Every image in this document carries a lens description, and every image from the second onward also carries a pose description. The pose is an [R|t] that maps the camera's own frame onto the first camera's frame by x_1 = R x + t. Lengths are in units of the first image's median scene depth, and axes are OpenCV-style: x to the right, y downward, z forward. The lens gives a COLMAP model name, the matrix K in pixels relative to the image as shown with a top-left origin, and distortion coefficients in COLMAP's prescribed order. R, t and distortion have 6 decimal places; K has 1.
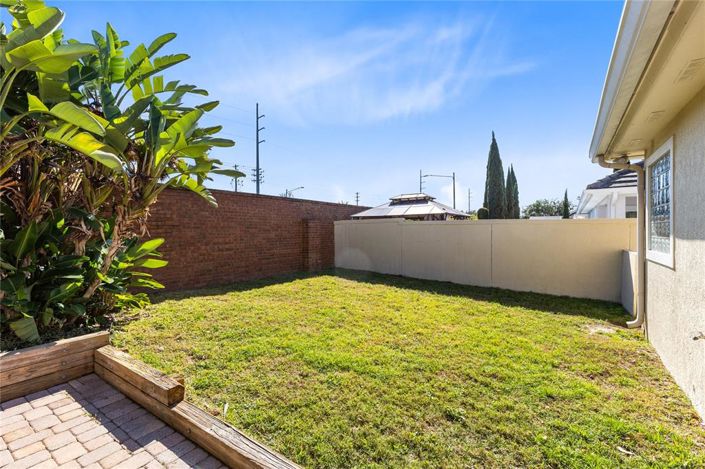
lens RADIAL K [[324.3, 0, 353.9], [0, 324.3, 252.3], [0, 0, 1]] dist [-0.000349, -0.000235]
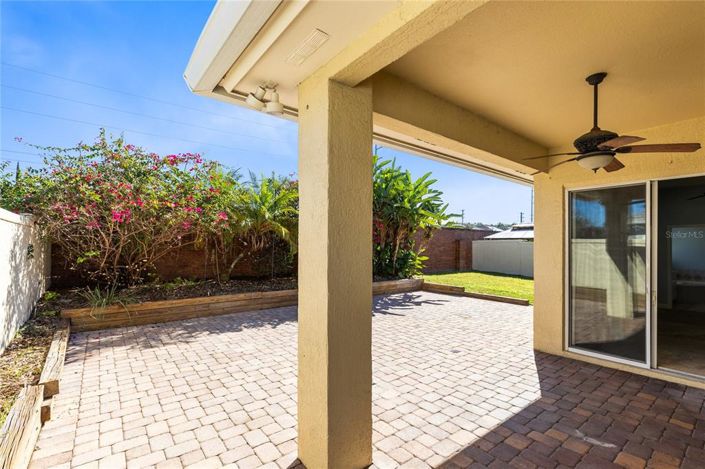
lens RADIAL K [[324.3, 0, 353.9], [0, 324.3, 252.3], [0, 0, 1]] dist [-0.000349, -0.000235]
pose [[0.954828, 0.018954, -0.296554, -0.139794], [-0.032734, 0.998599, -0.041570, 0.043588], [0.295350, 0.049400, 0.954111, -0.661954]]
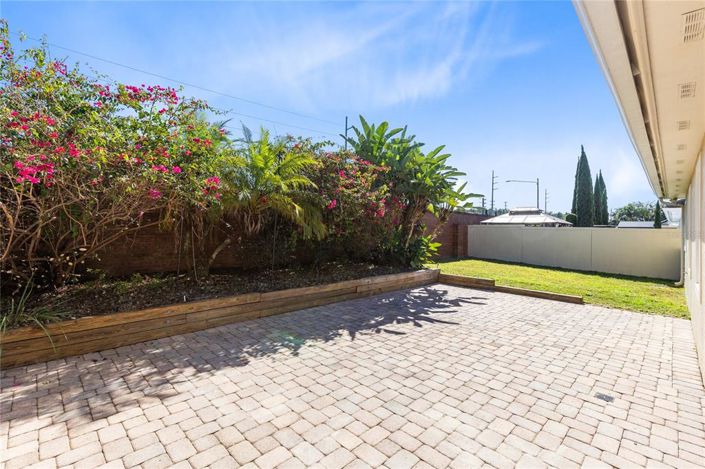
lens RADIAL K [[327.1, 0, 352.5], [0, 327.1, 234.5], [0, 0, 1]] dist [0.001366, 0.001244]
pose [[0.981841, 0.028017, -0.187626, -0.289326], [-0.037686, 0.998128, -0.048166, 0.035972], [0.185926, 0.054362, 0.981059, -0.534523]]
